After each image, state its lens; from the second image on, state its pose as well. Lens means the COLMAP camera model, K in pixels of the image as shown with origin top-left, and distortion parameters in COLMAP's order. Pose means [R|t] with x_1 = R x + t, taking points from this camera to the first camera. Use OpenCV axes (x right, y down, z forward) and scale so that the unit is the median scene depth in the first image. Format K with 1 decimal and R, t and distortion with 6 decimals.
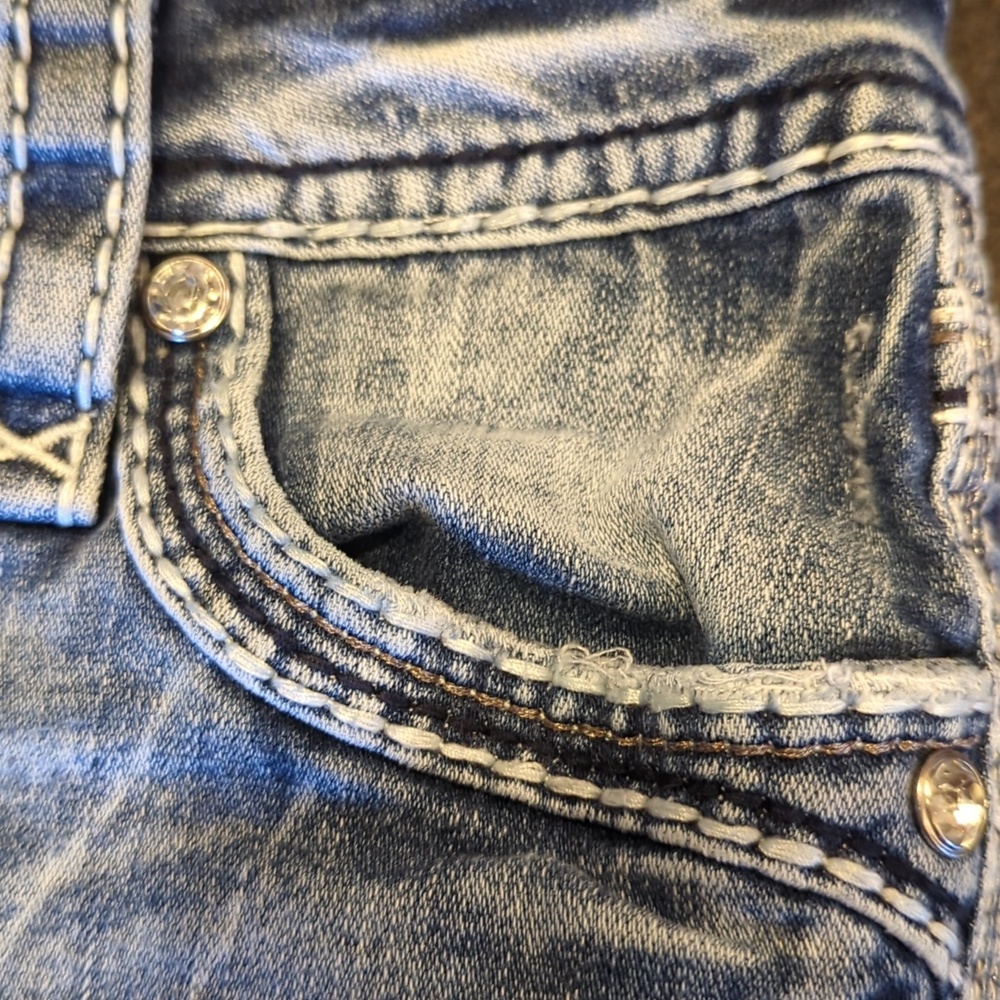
lens RADIAL K [[1606.9, 0, 503.4], [0, 1606.9, 503.9], [0, 0, 1]] dist [0.029039, 0.000000]
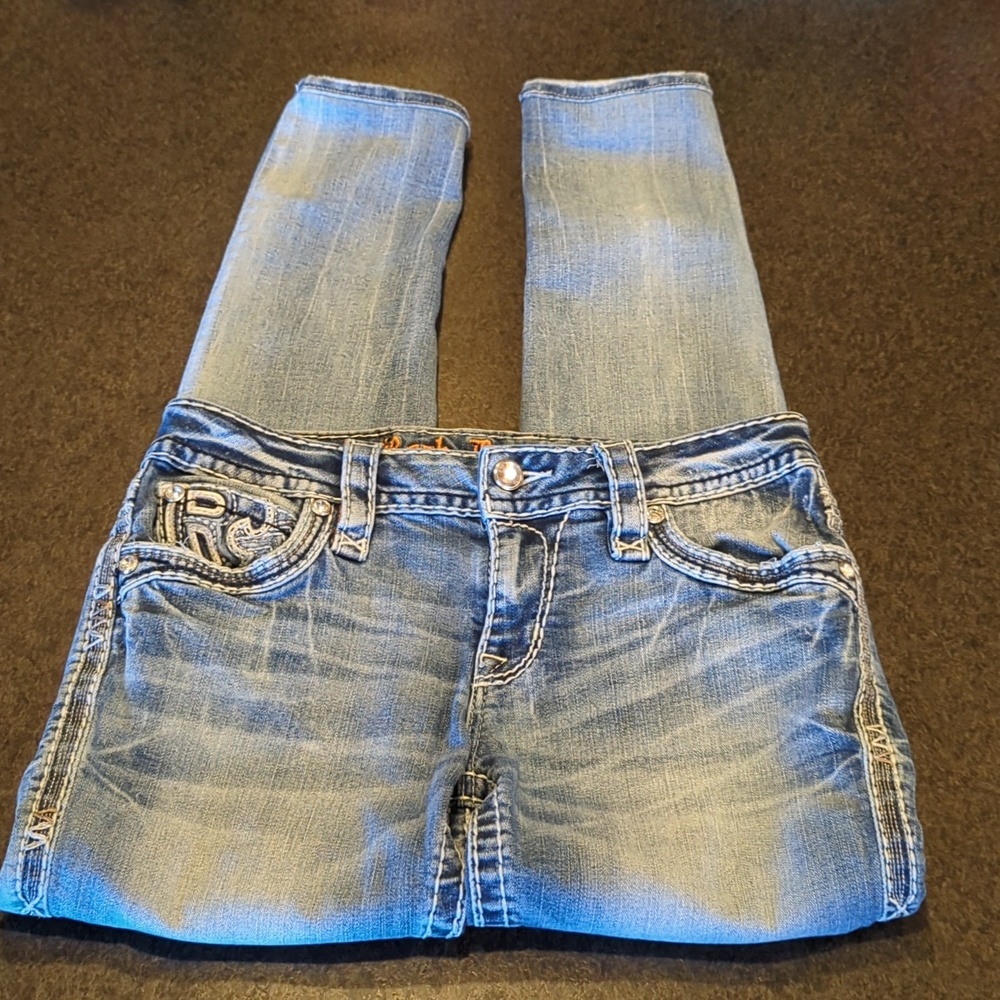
lens RADIAL K [[1606.9, 0, 478.3], [0, 1606.9, 497.2], [0, 0, 1]] dist [0.029039, 0.000000]
pose [[0.989177, -0.114410, 0.091860, -1.101513], [0.140619, 0.917946, -0.370948, 1.429129], [-0.041882, 0.379850, 0.924099, -3.140277]]
